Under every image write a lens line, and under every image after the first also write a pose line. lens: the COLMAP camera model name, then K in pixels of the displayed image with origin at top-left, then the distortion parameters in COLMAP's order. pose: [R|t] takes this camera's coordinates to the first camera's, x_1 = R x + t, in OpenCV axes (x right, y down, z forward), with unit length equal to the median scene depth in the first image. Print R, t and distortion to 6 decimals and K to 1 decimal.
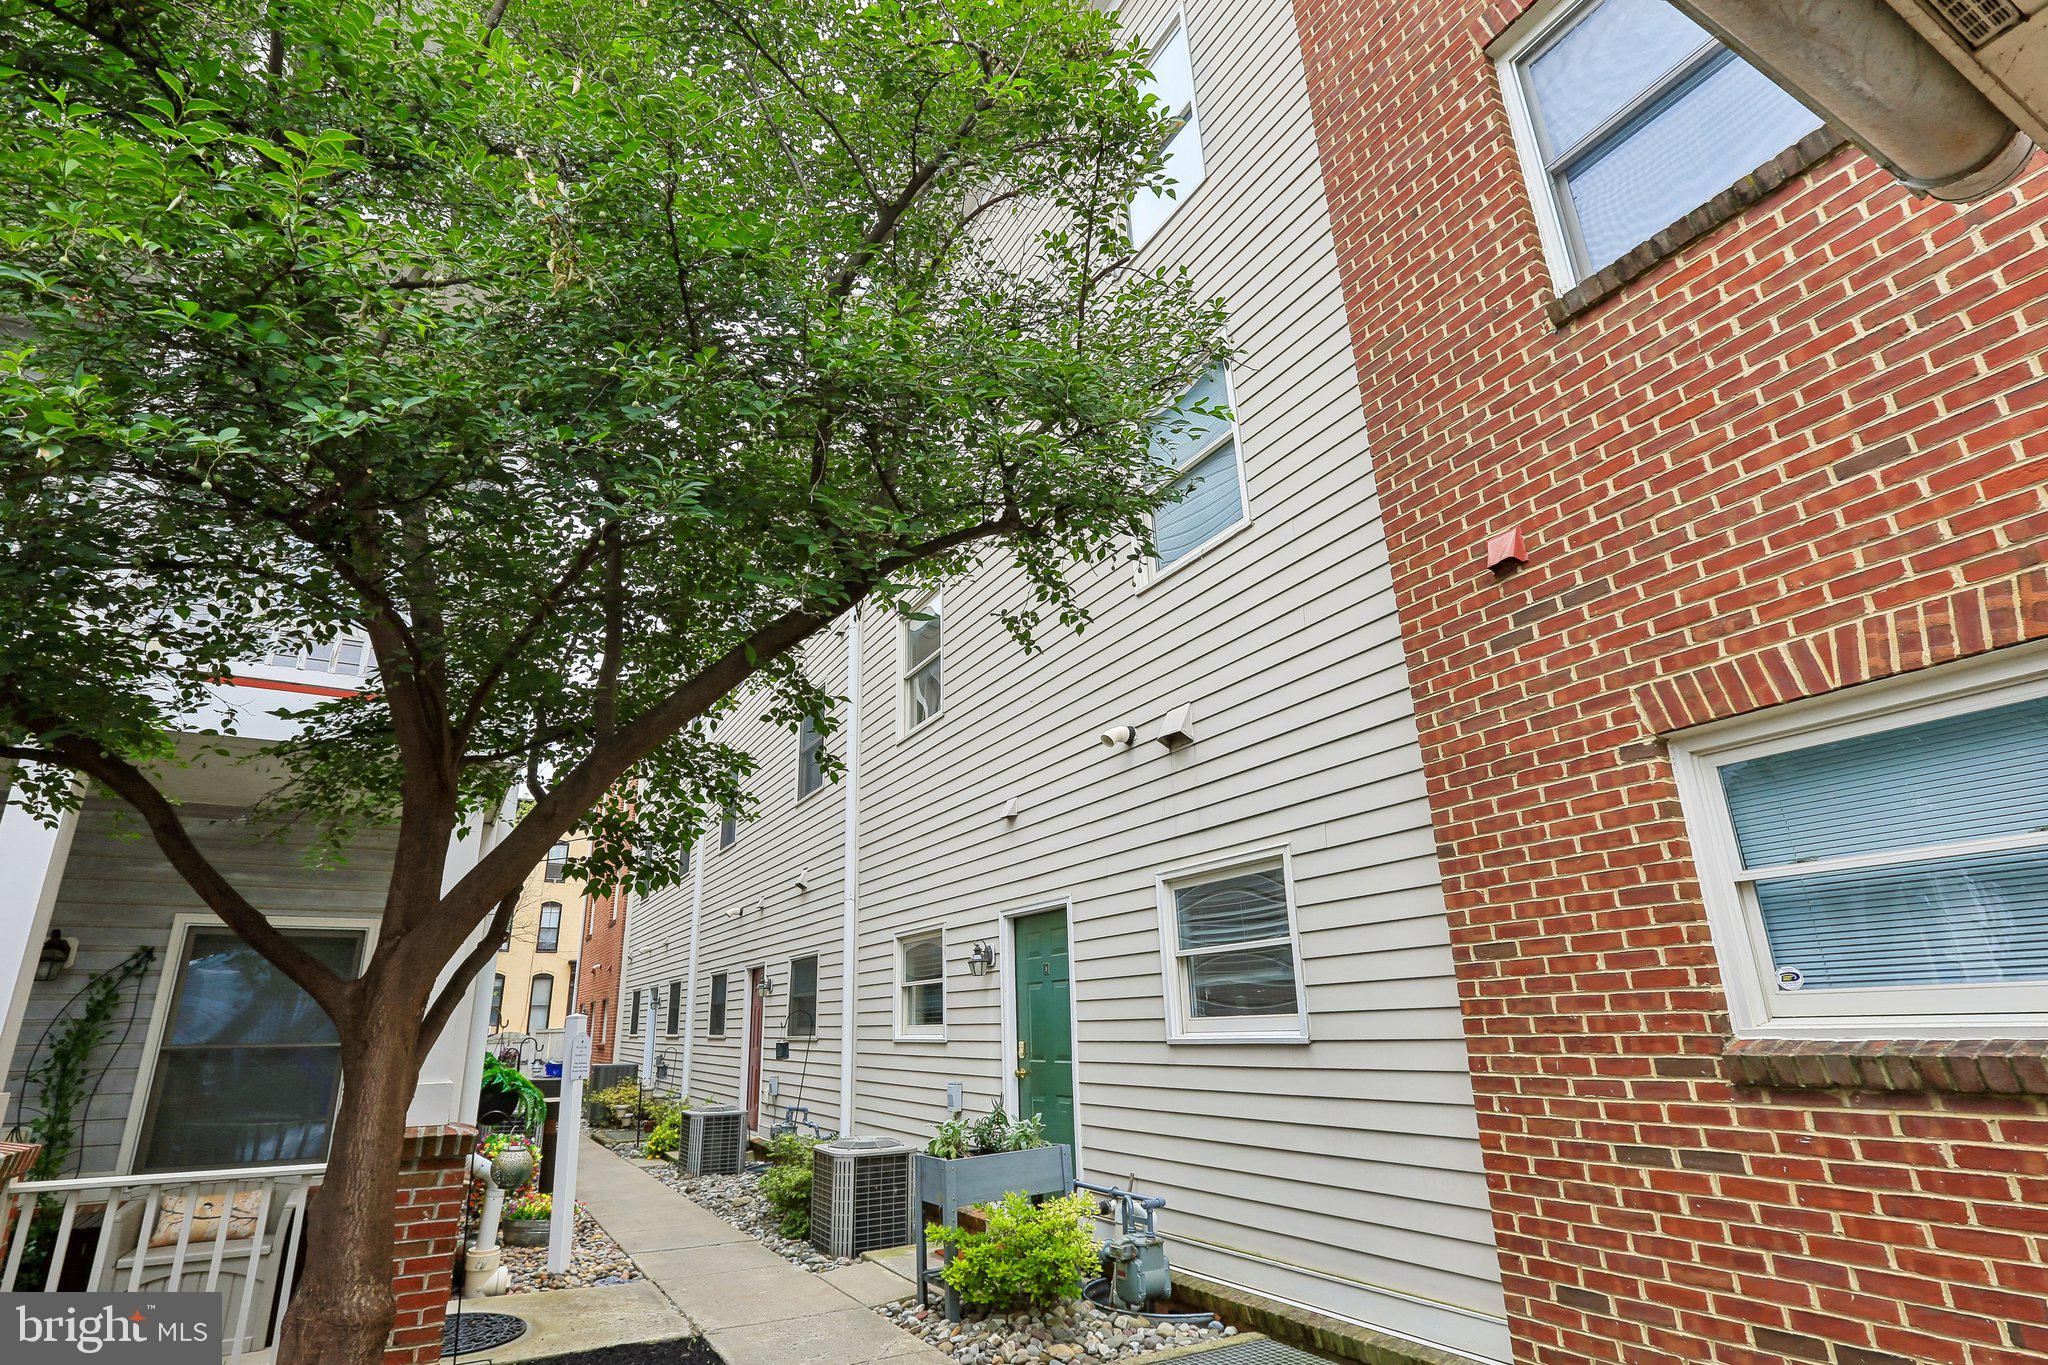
lens RADIAL K [[1023.5, 0, 1024.0], [0, 1023.5, 682.5], [0, 0, 1]] dist [-0.070154, 0.035588]
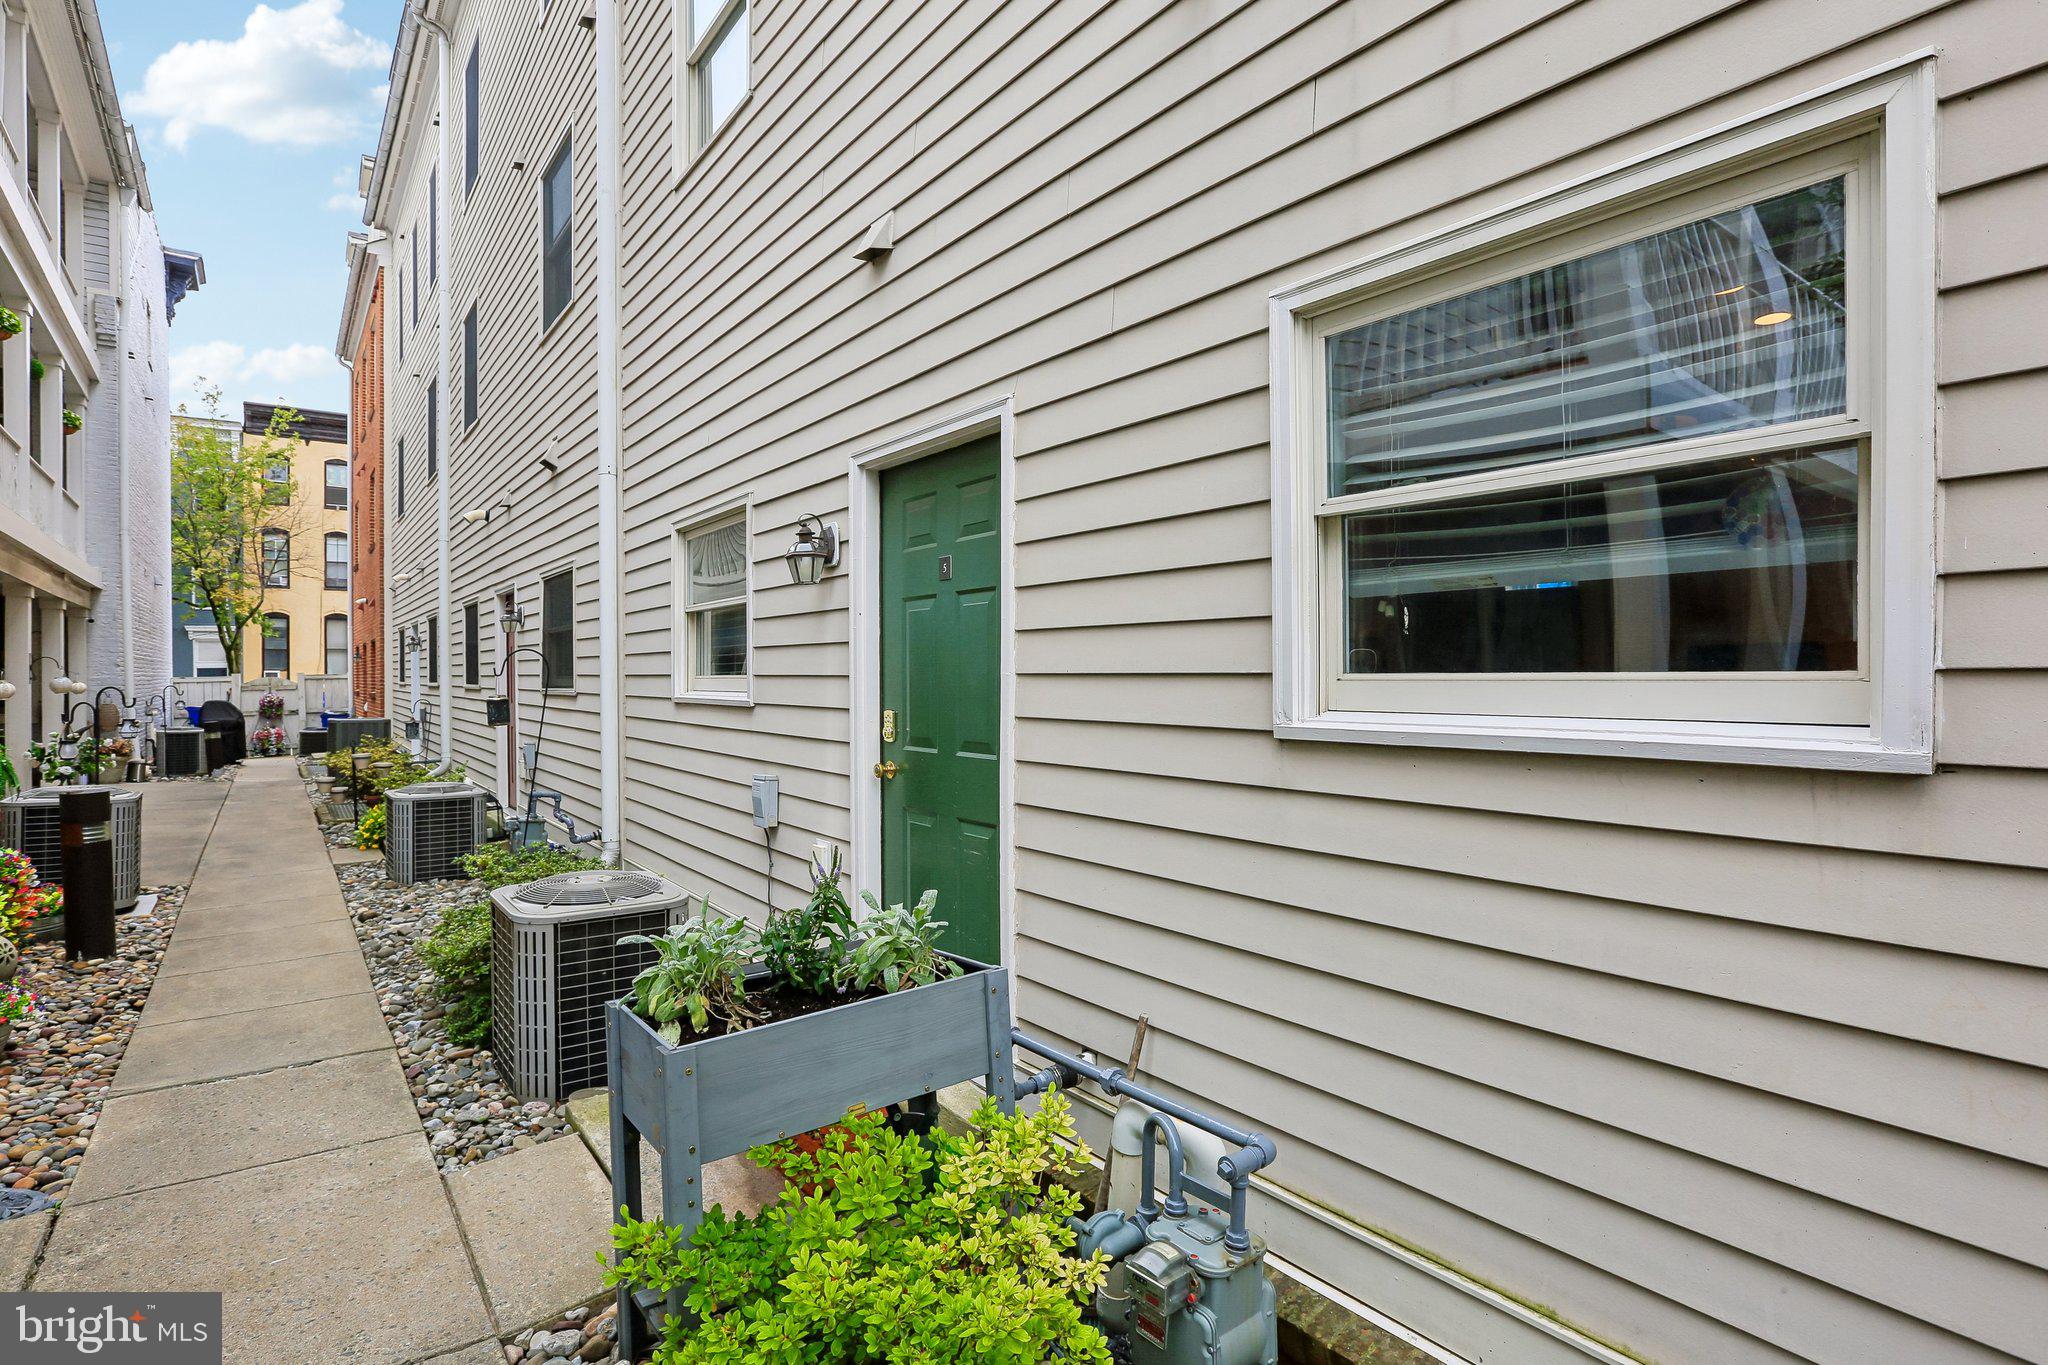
lens RADIAL K [[1021.3, 0, 1024.0], [0, 1021.3, 682.5], [0, 0, 1]] dist [-0.054733, 0.000053]
pose [[0.991046, 0.023548, 0.131426, -0.003091], [-0.064559, 0.946124, 0.317305, 0.173644], [-0.116873, -0.322948, 0.939173, 0.516592]]
